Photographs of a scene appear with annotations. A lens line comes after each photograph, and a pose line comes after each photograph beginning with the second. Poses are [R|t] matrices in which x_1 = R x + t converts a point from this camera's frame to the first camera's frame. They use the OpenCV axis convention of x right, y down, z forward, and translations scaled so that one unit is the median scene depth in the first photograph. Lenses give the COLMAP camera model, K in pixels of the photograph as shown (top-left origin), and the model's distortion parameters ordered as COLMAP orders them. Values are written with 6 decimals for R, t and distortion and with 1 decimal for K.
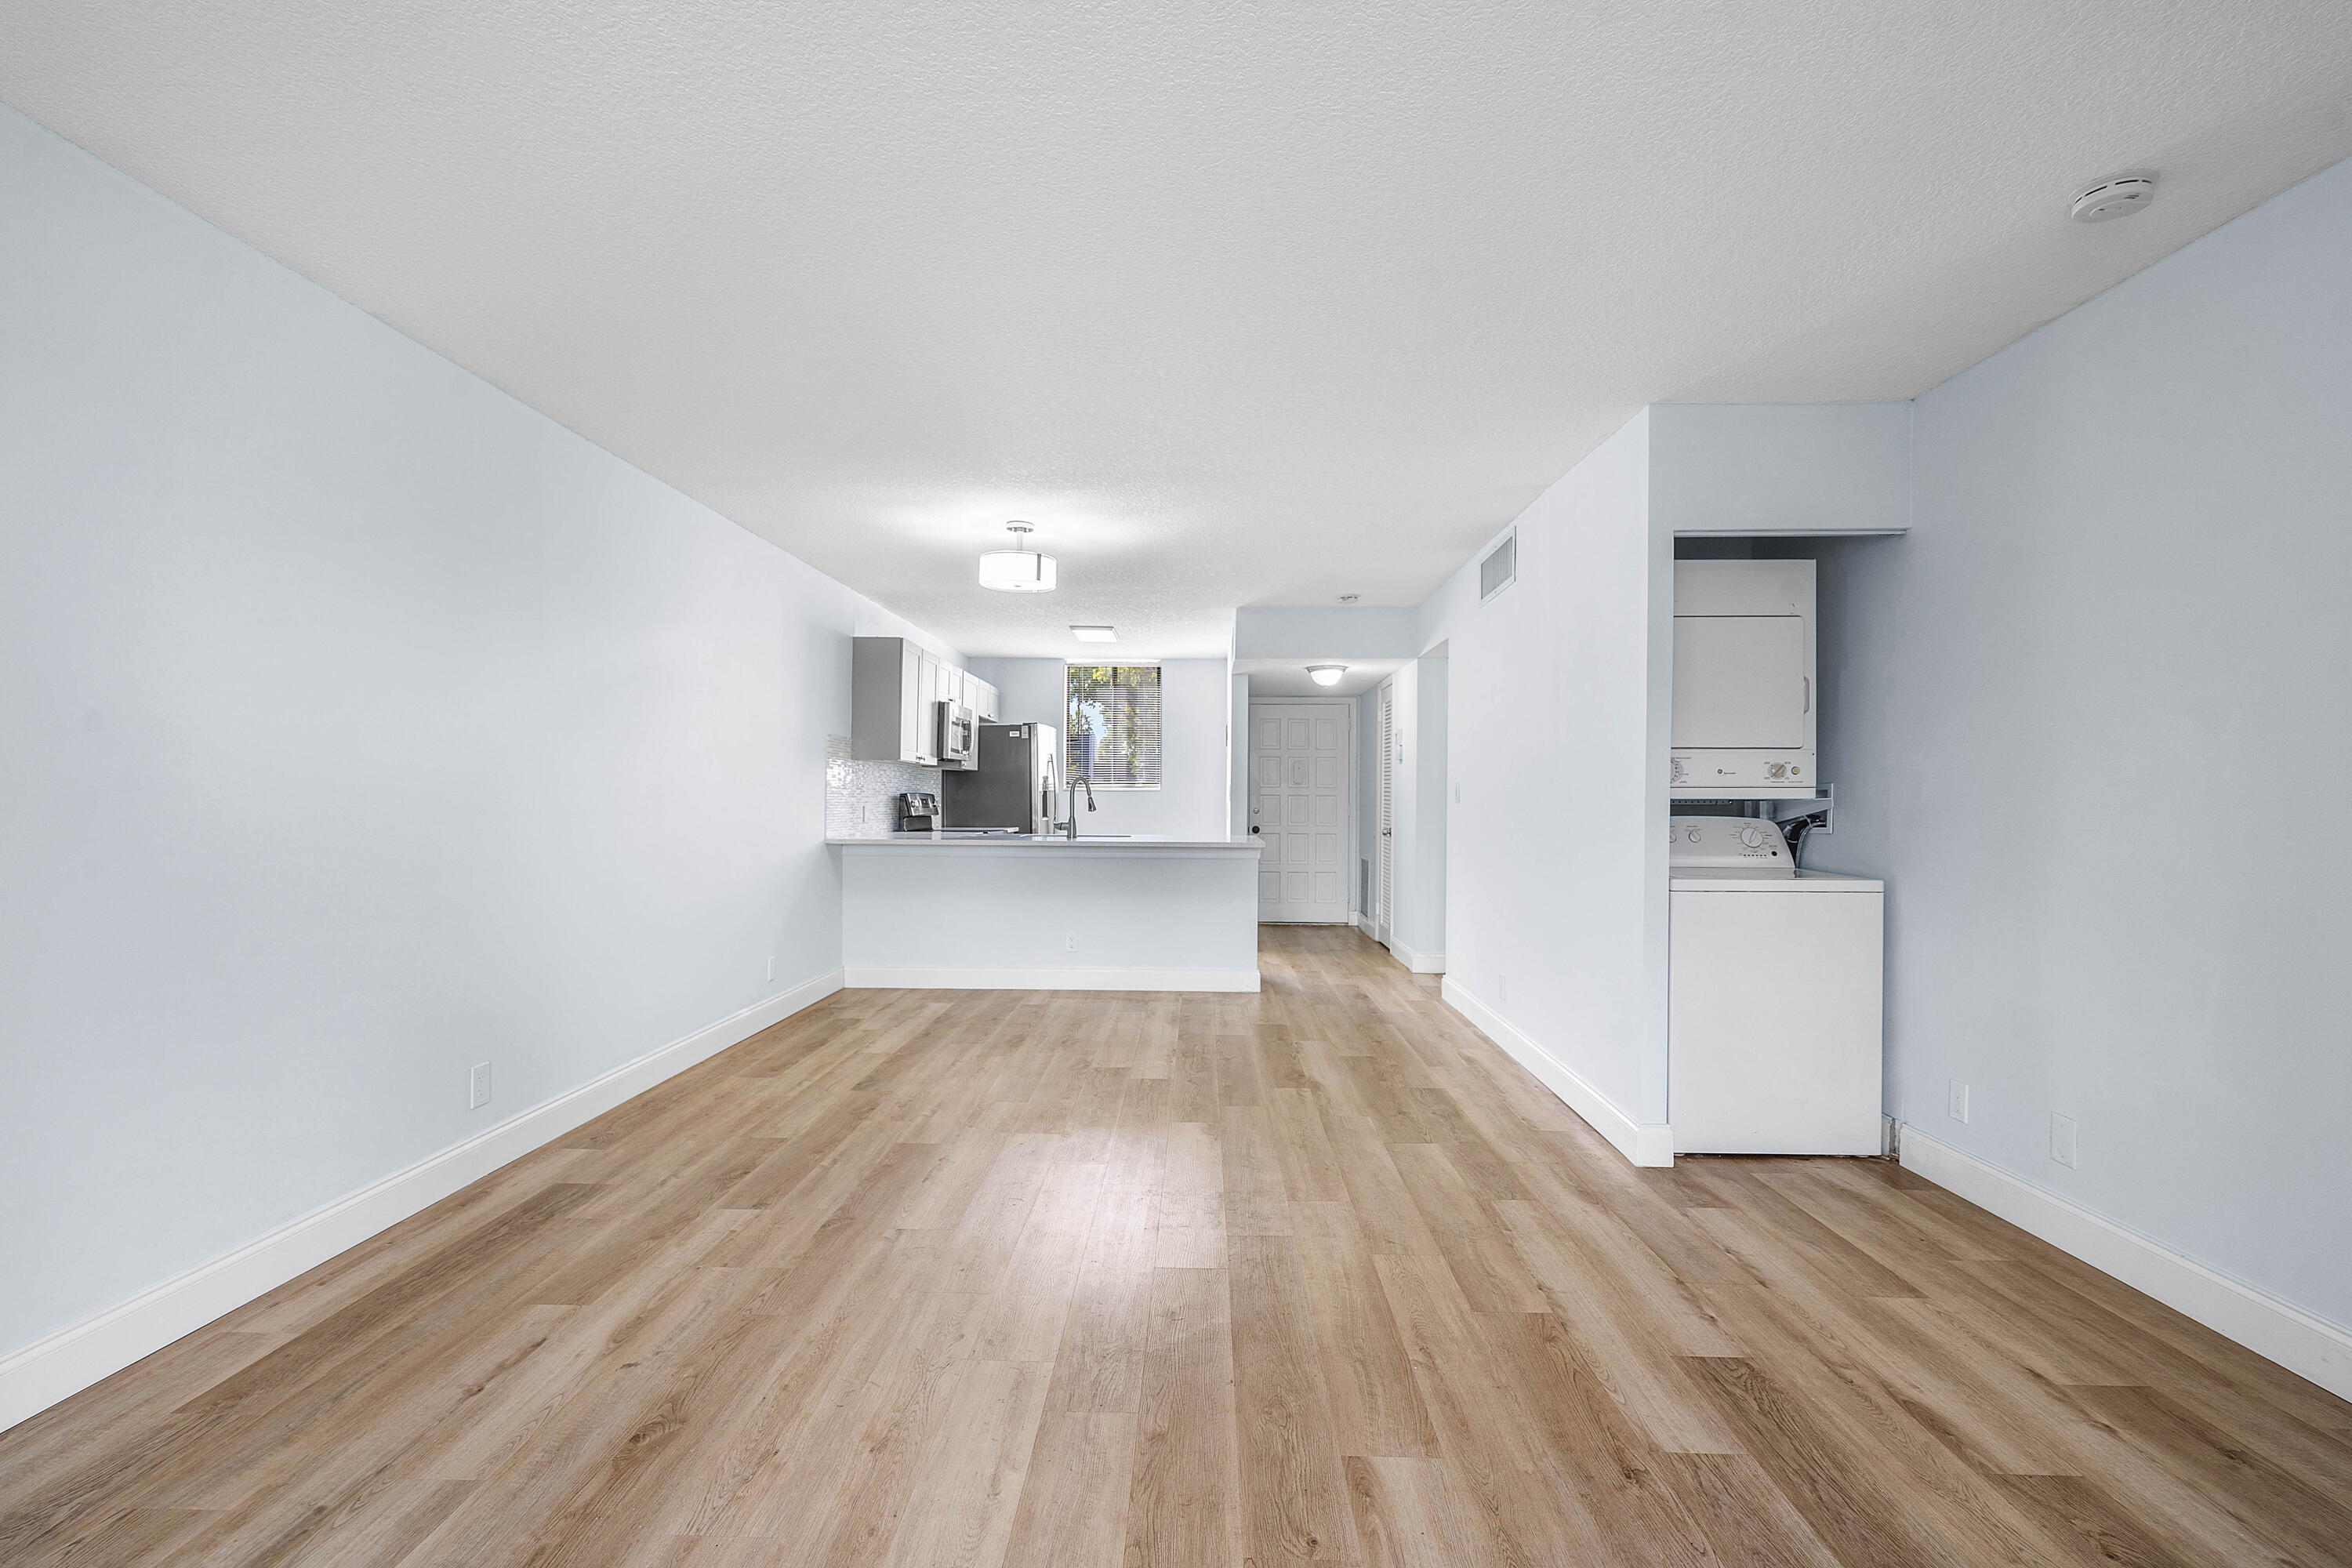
lens RADIAL K [[1084.3, 0, 1176.0], [0, 1084.3, 784.0], [0, 0, 1]] dist [0.000388, 0.000422]
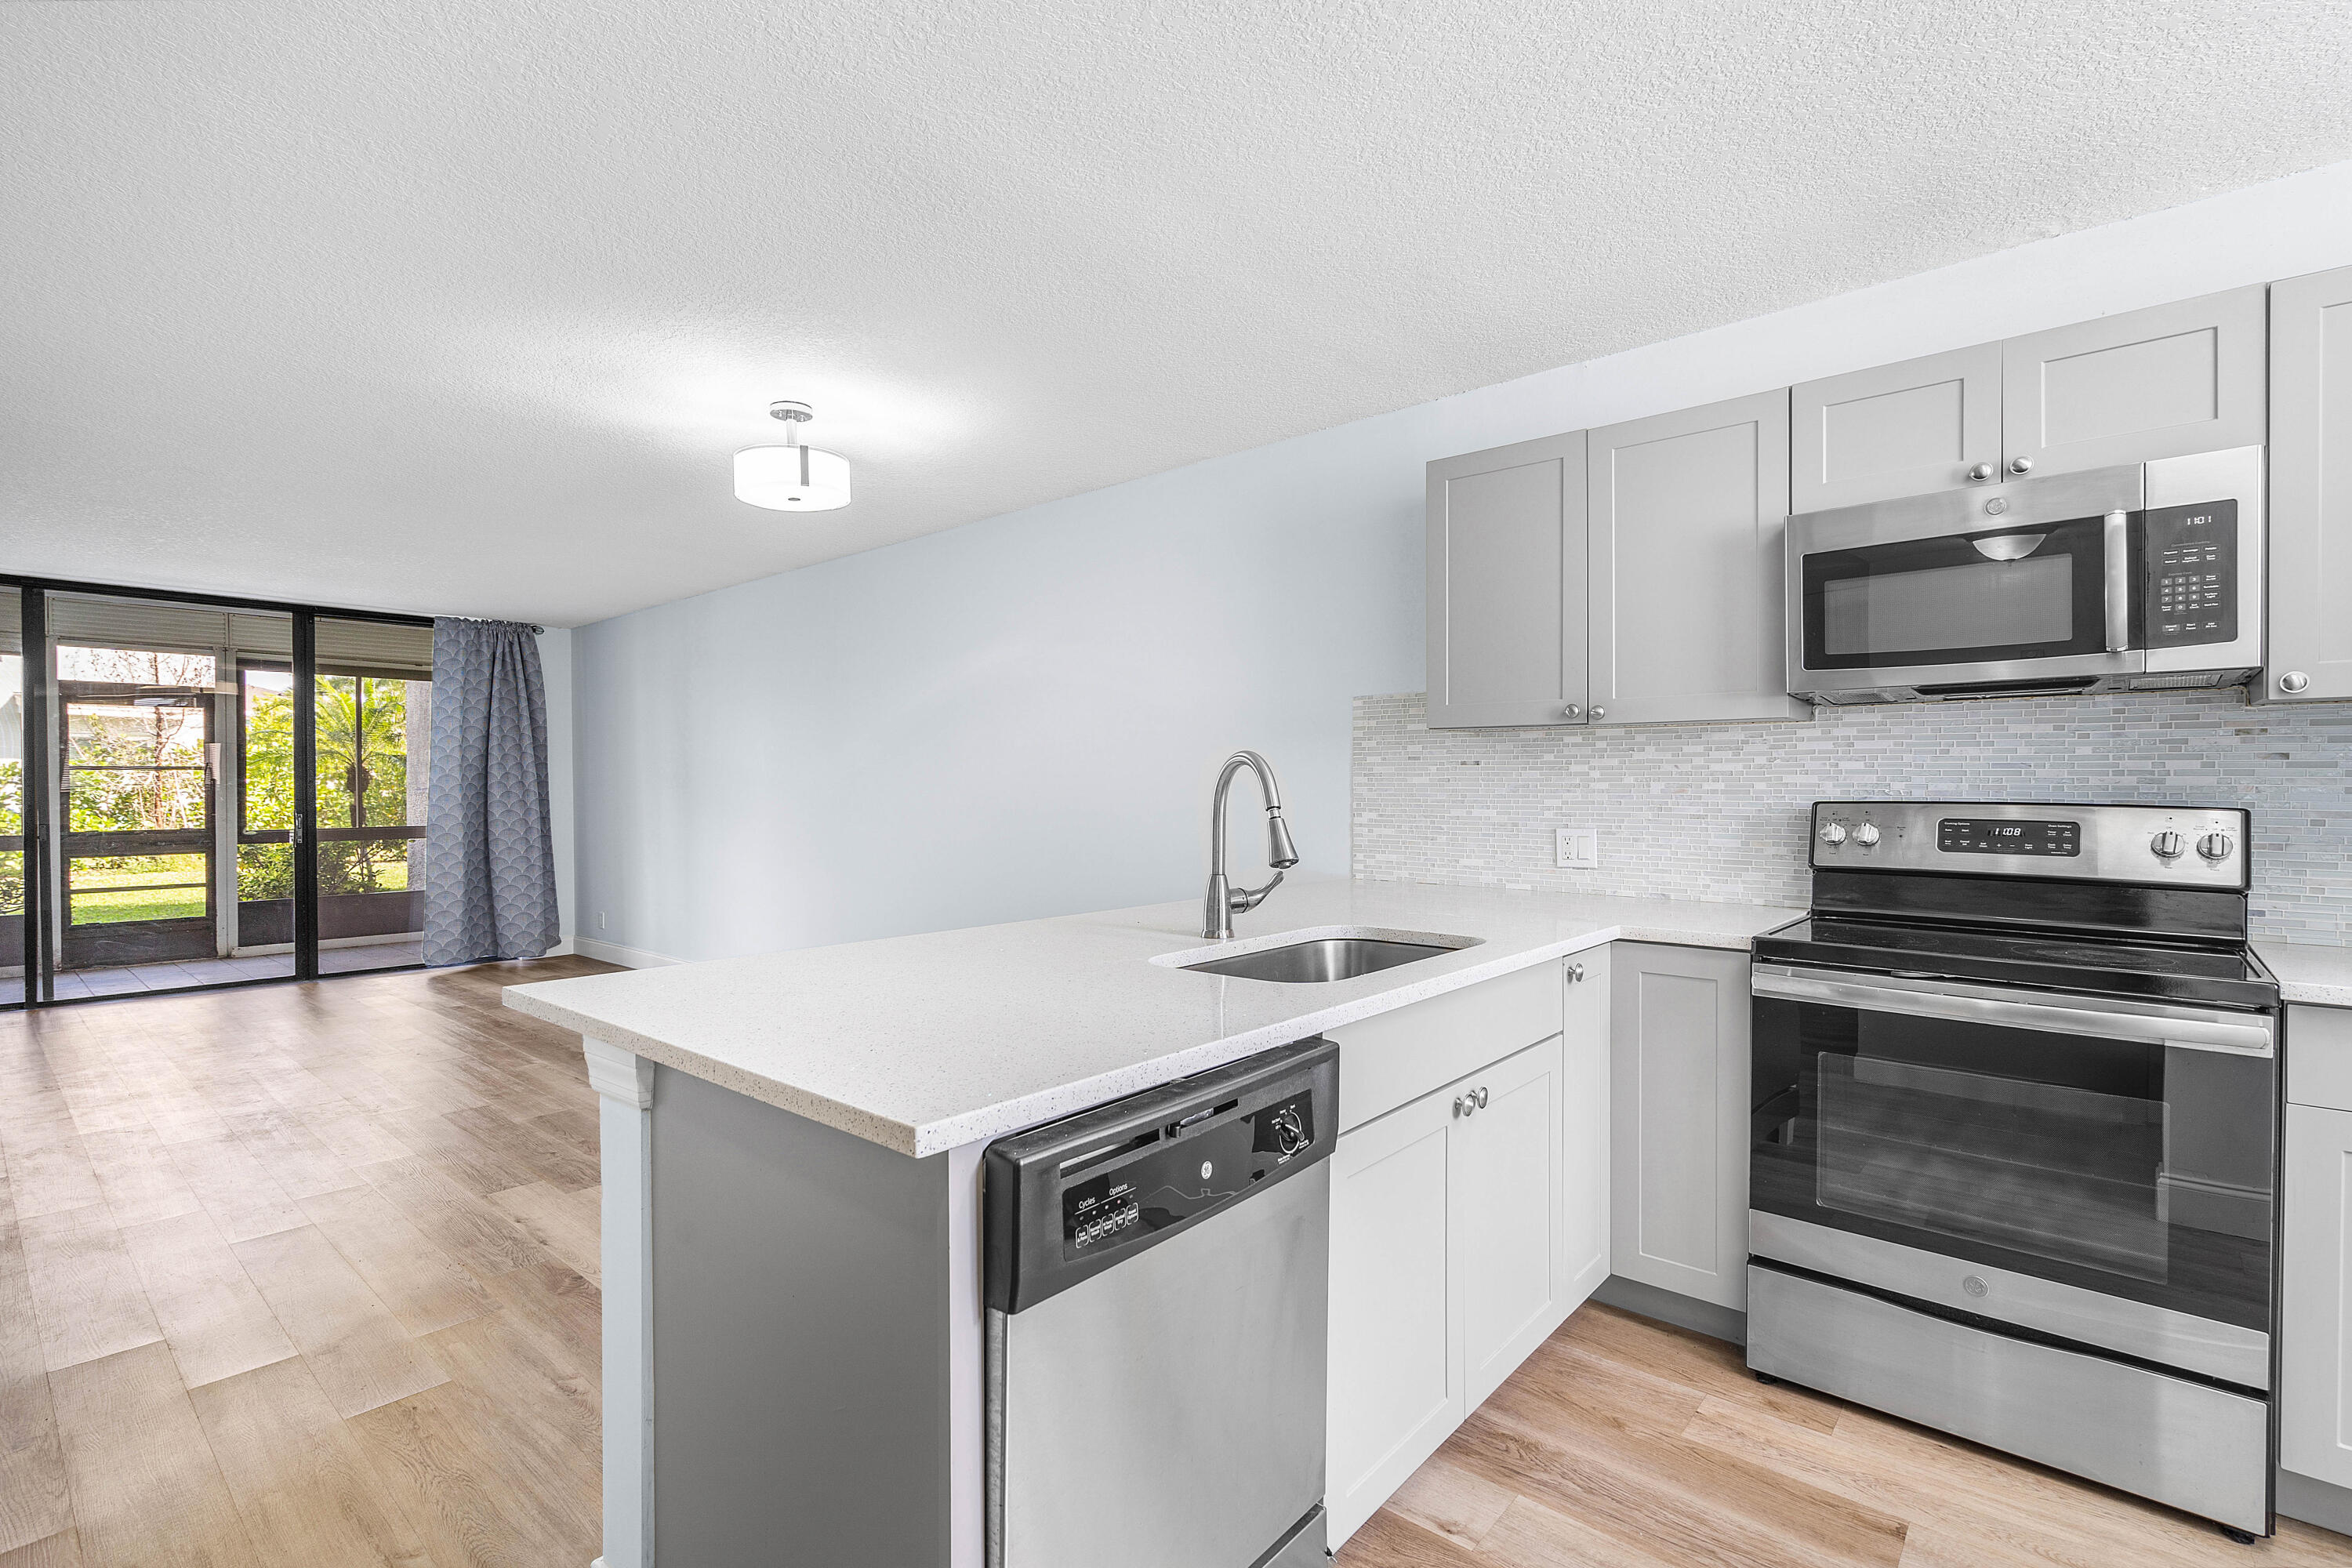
lens RADIAL K [[1084.3, 0, 1176.0], [0, 1084.3, 784.0], [0, 0, 1]] dist [0.000388, 0.000422]
pose [[-0.634881, -0.006935, -0.772578, 0.234404], [0.003669, 0.999921, -0.011991, 0.008741], [0.772601, -0.010447, -0.634806, 1.625867]]
